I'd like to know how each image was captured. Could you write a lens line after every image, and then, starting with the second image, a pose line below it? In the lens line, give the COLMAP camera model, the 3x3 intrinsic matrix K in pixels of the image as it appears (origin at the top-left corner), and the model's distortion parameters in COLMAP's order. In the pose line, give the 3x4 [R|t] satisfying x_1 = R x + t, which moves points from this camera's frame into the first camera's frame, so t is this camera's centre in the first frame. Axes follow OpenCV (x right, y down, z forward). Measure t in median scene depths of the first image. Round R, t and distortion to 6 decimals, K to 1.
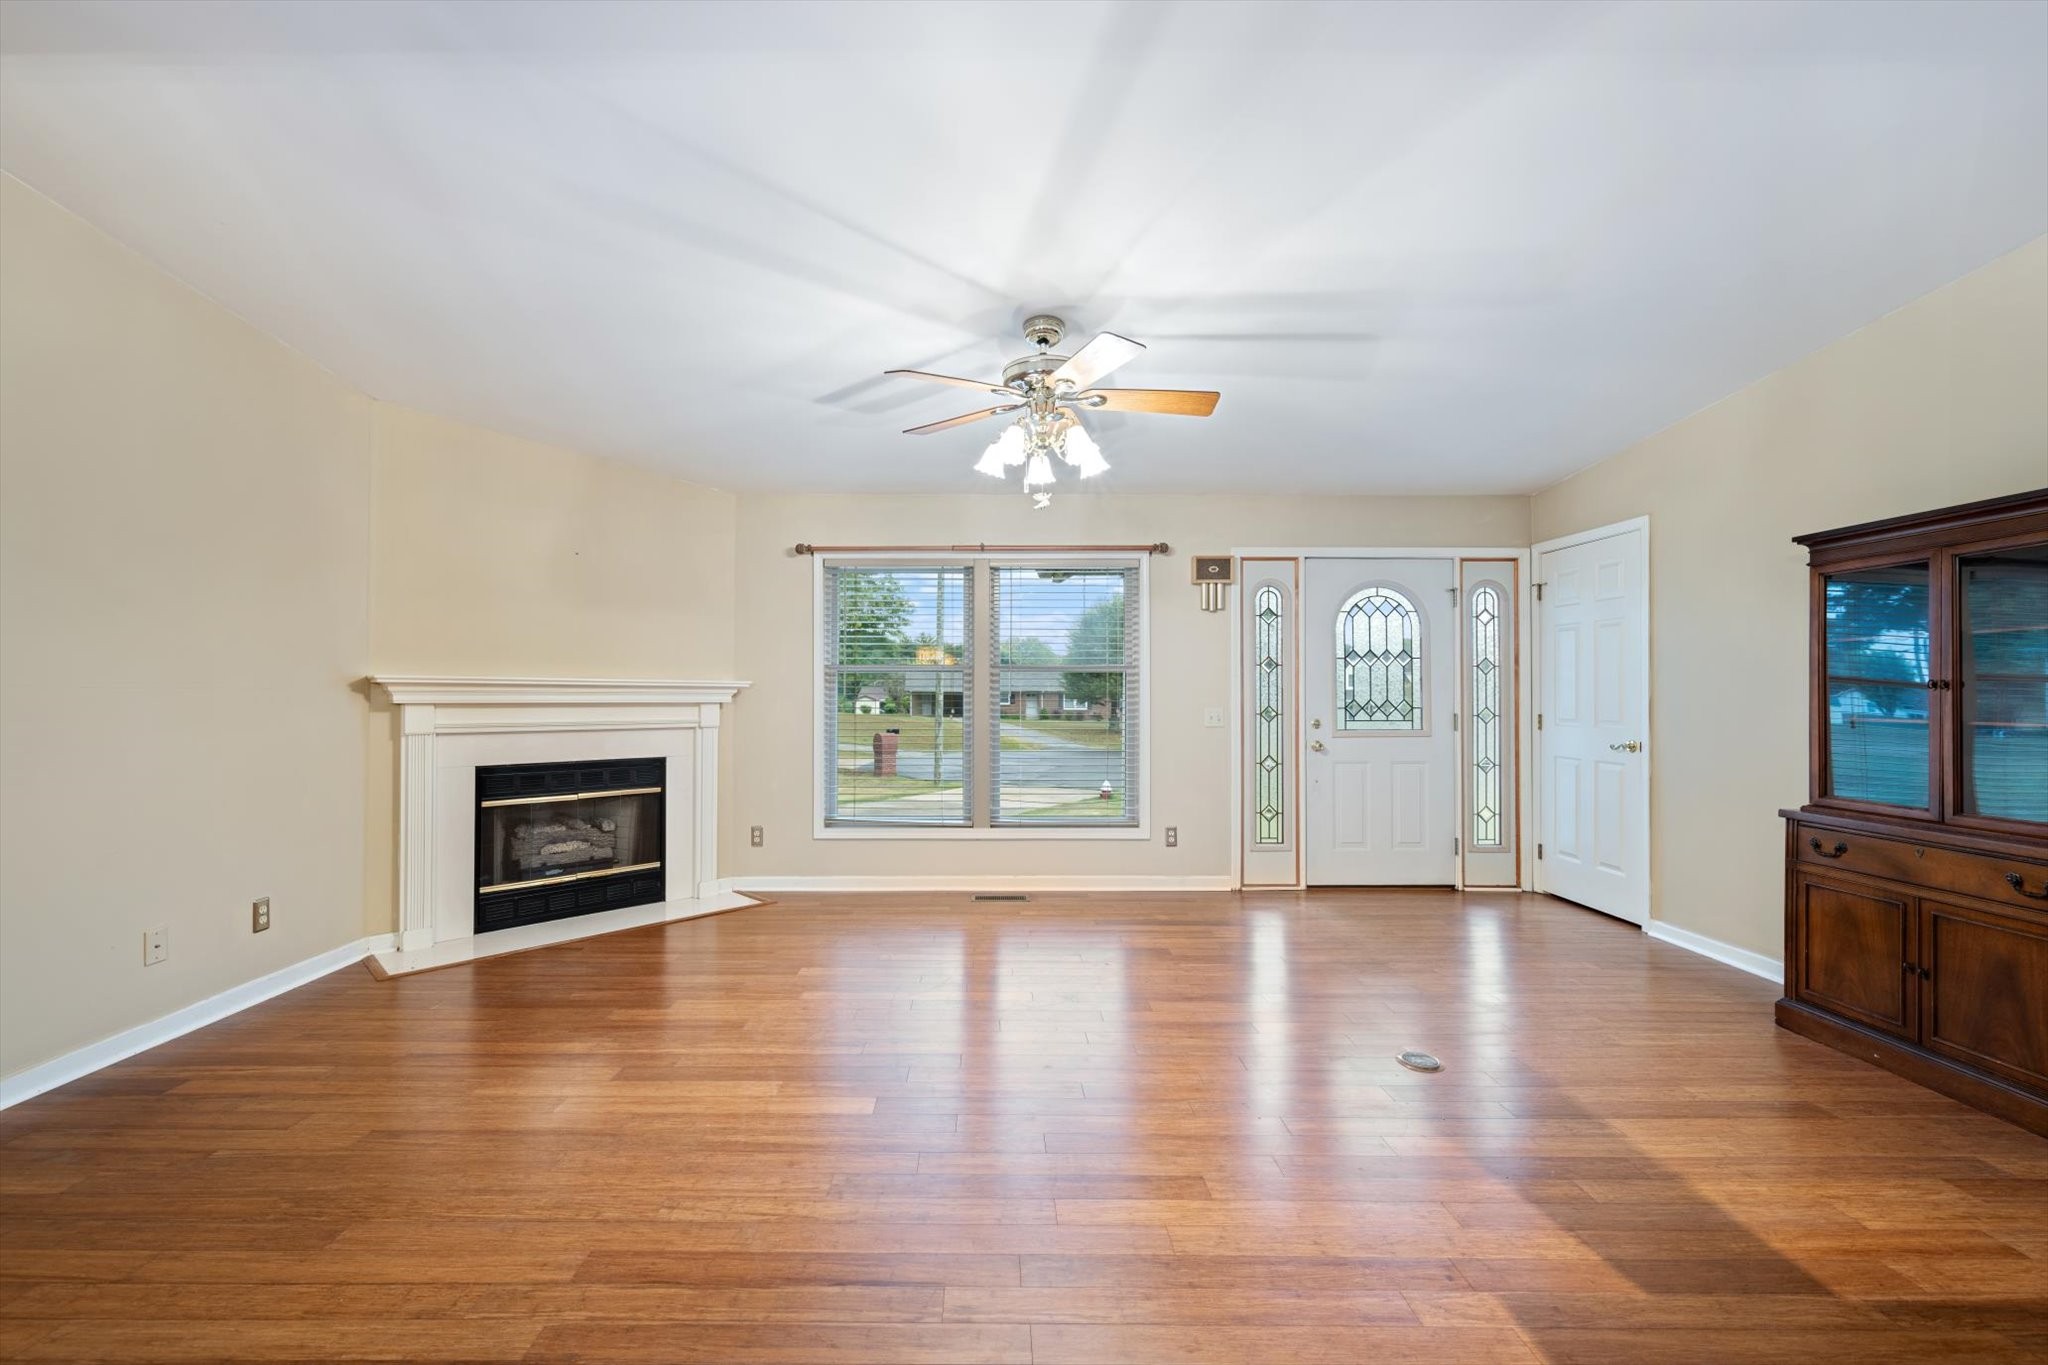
lens RADIAL K [[821.1, 0, 982.7], [0, 821.1, 683.3], [0, 0, 1]] dist [0.001085, -0.000079]
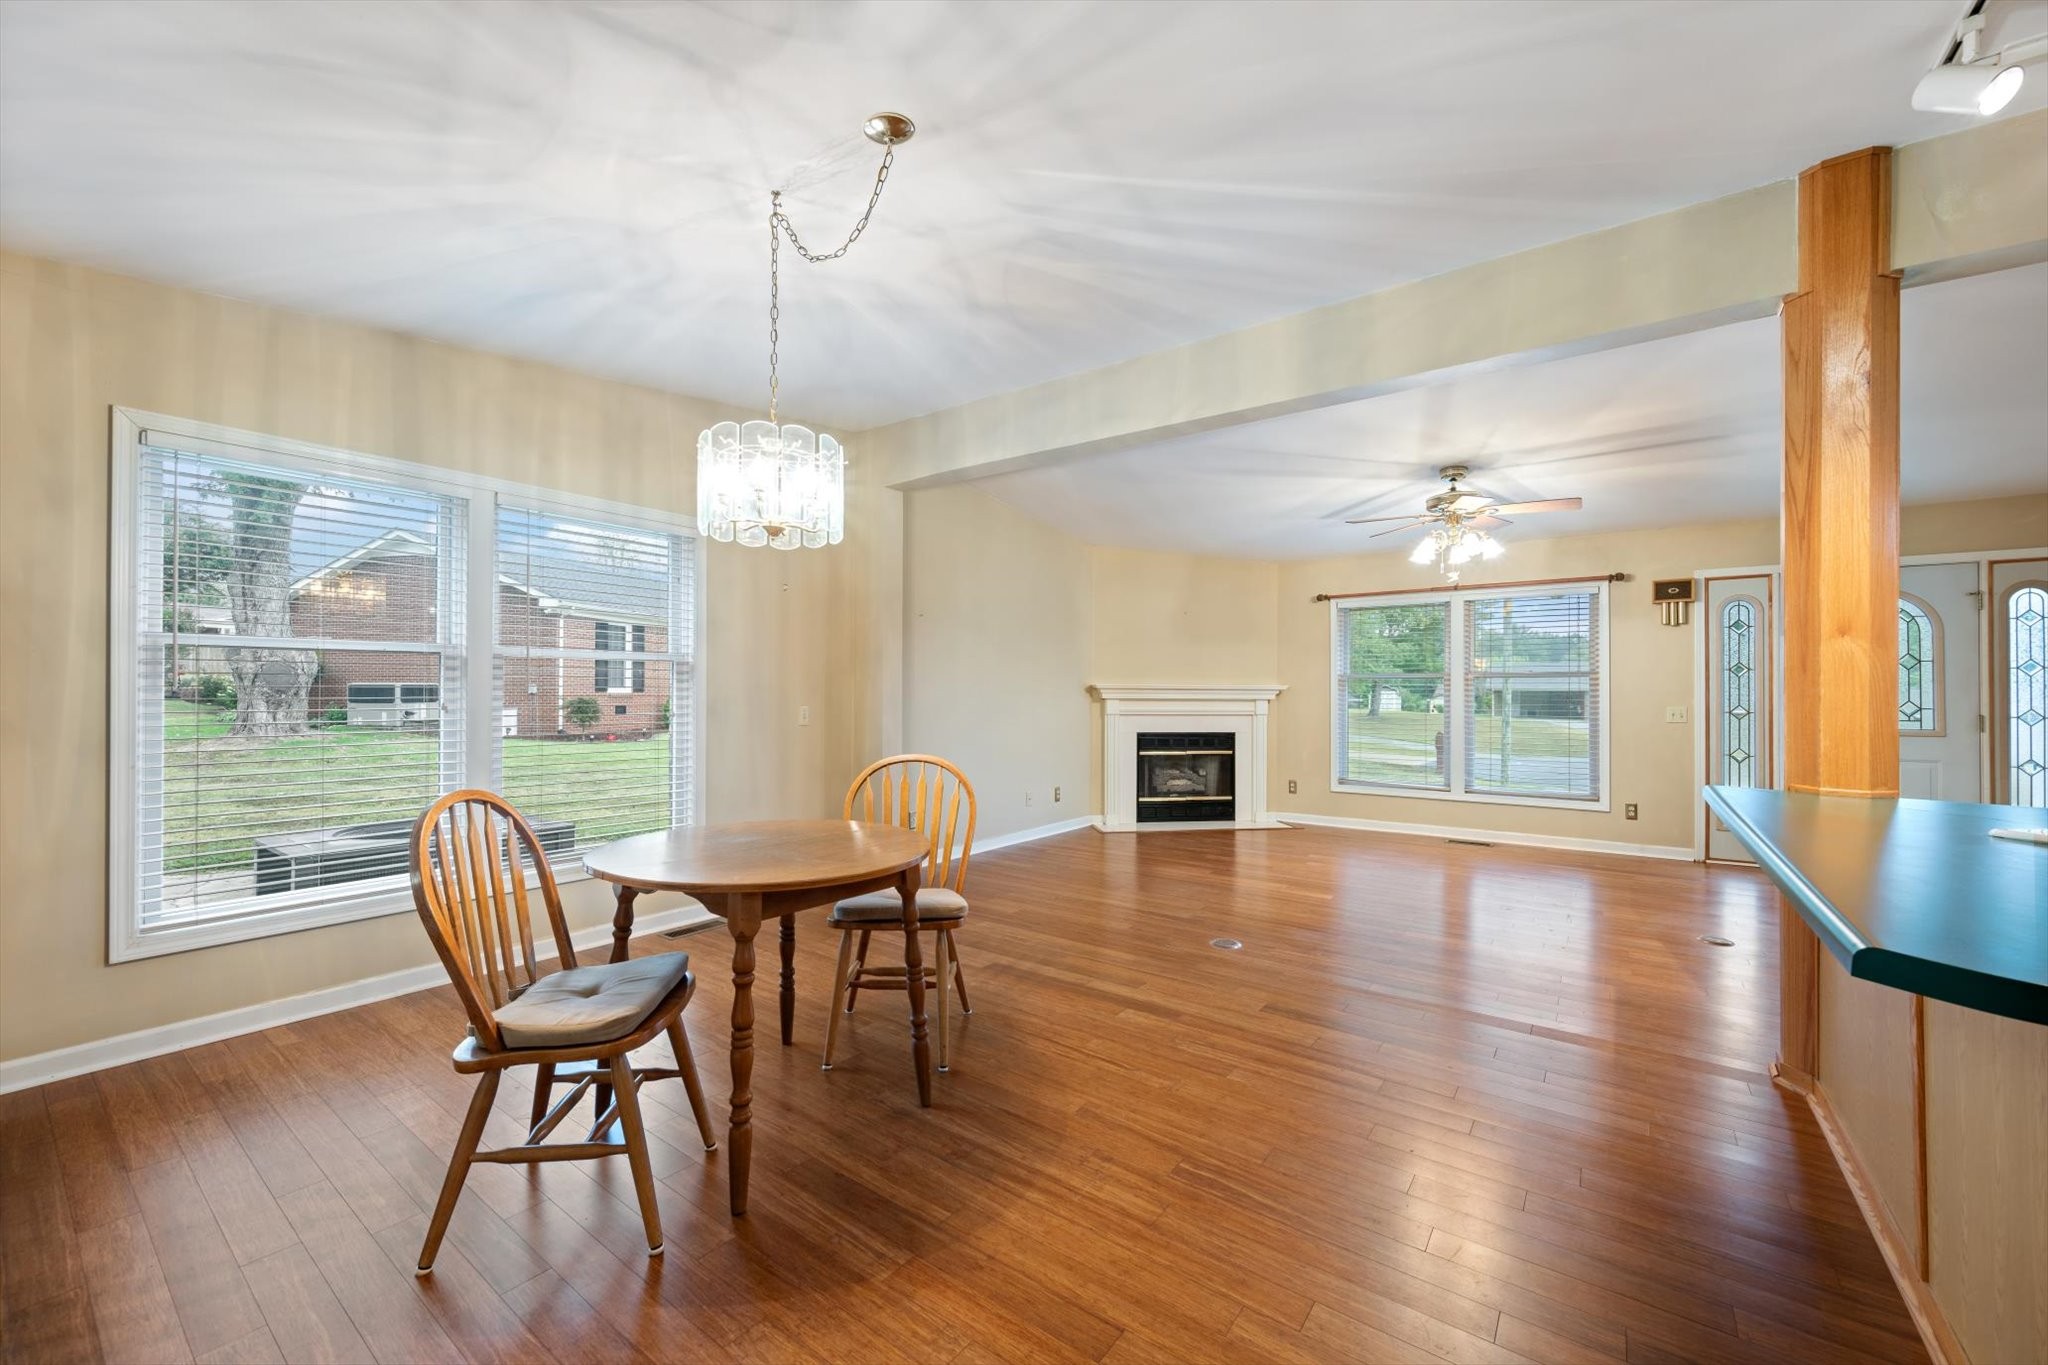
lens RADIAL K [[790.9, 0, 1031.4], [0, 790.9, 687.4], [0, 0, 1]] dist [-0.000058, 0.000087]
pose [[0.810983, -0.002963, -0.585062, 0.213732], [0.006401, 0.999972, 0.003809, -0.008893], [0.585034, -0.006834, 0.810980, -0.530181]]
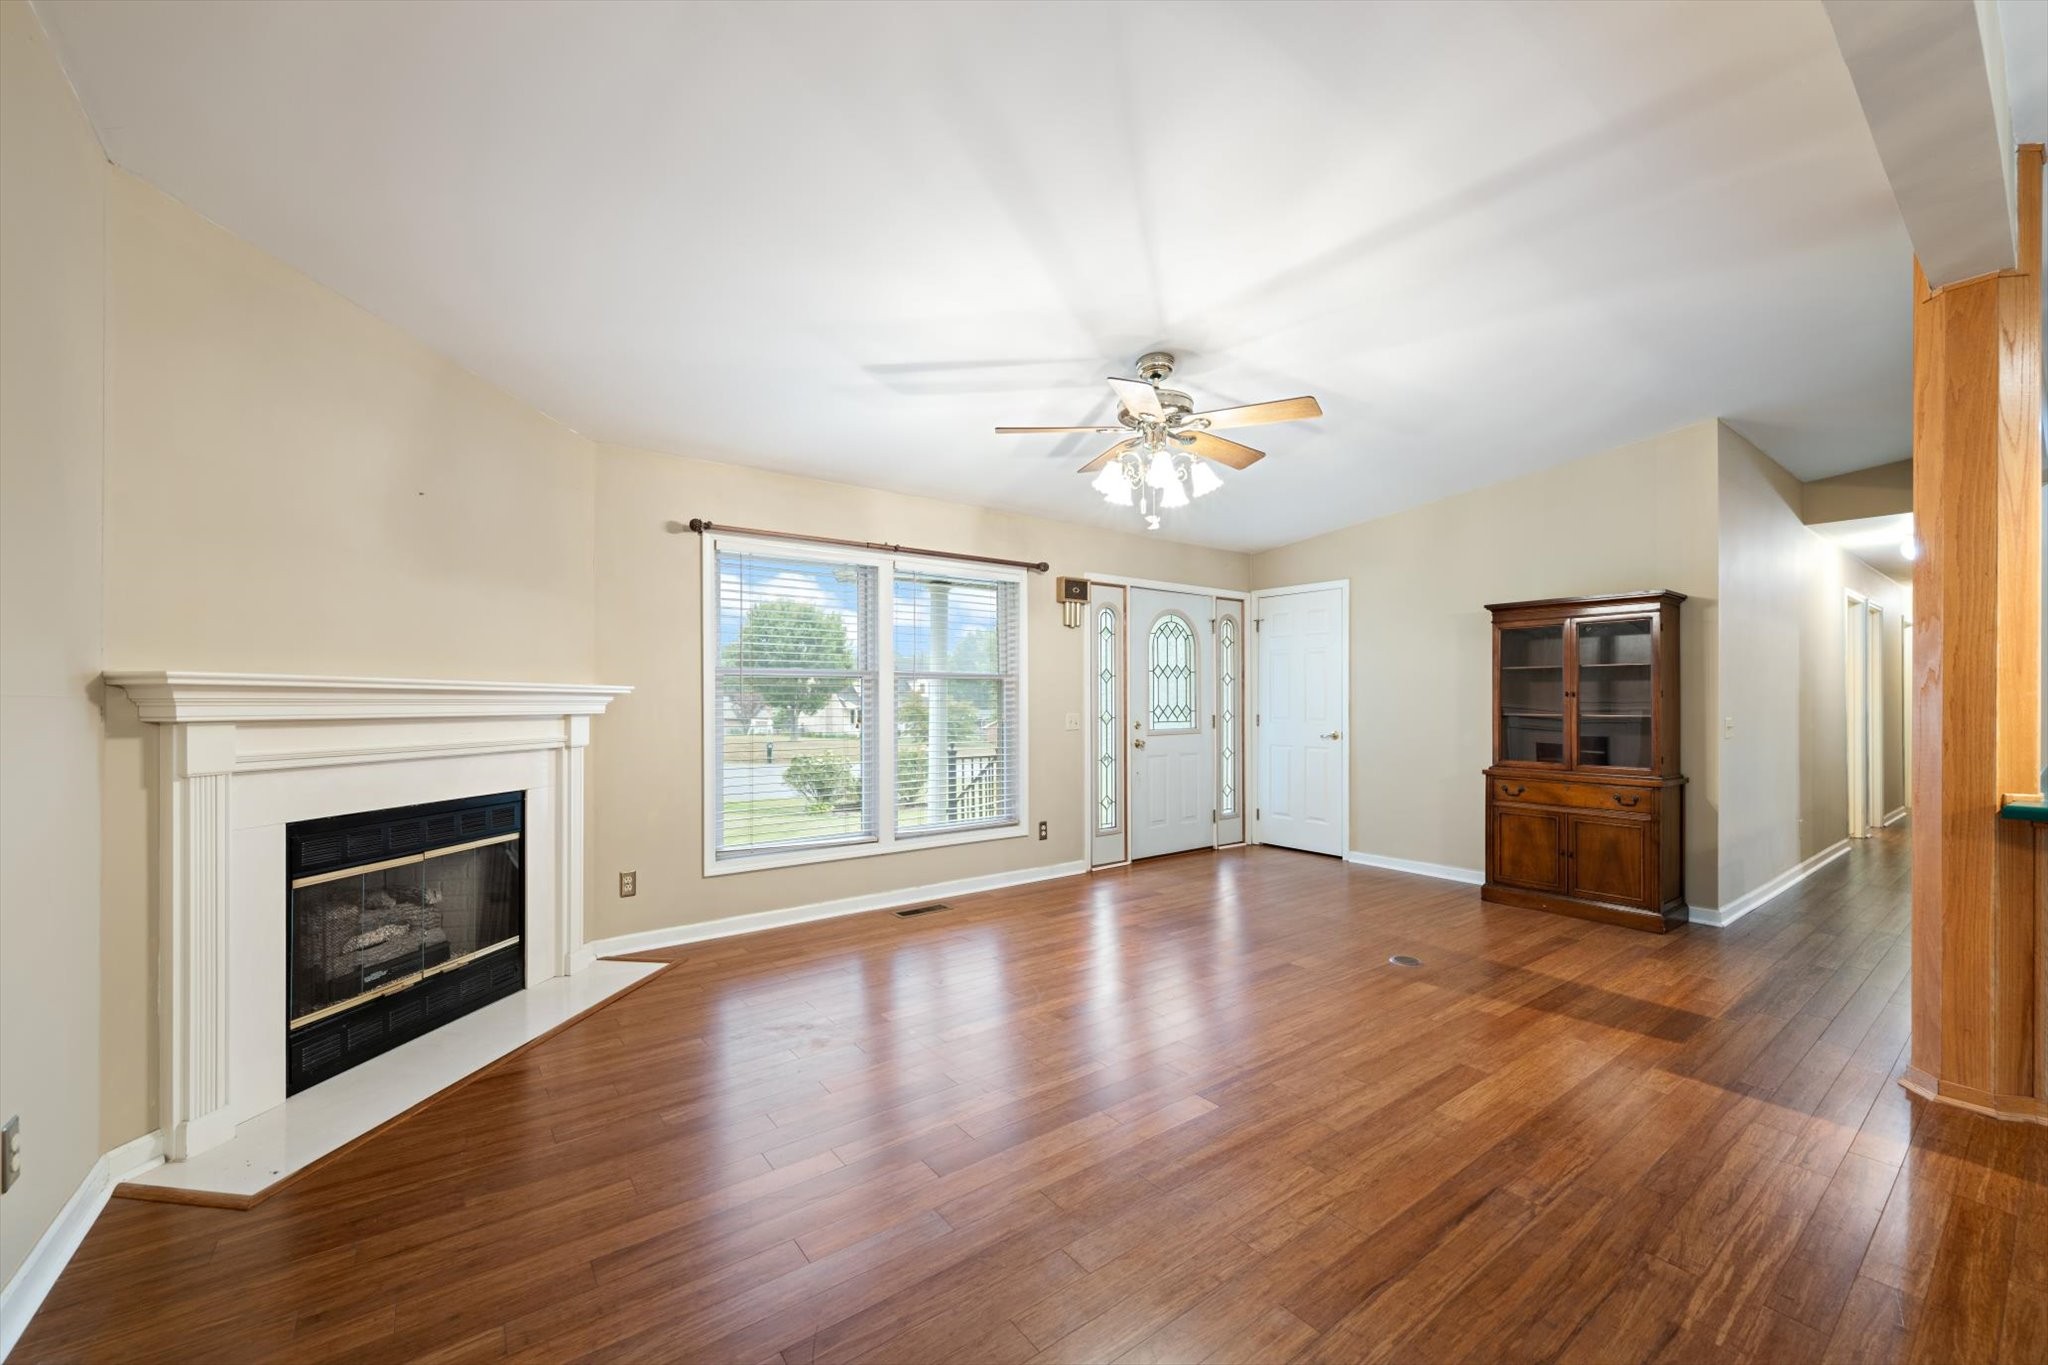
lens RADIAL K [[803.0, 0, 1031.3], [0, 803.0, 695.1], [0, 0, 1]] dist [0.000107, 0.000029]
pose [[0.796897, 0.001291, 0.604114, -0.475084], [-0.005369, 0.999973, 0.004945, 0.000222], [-0.604091, -0.007185, 0.796883, 0.171872]]
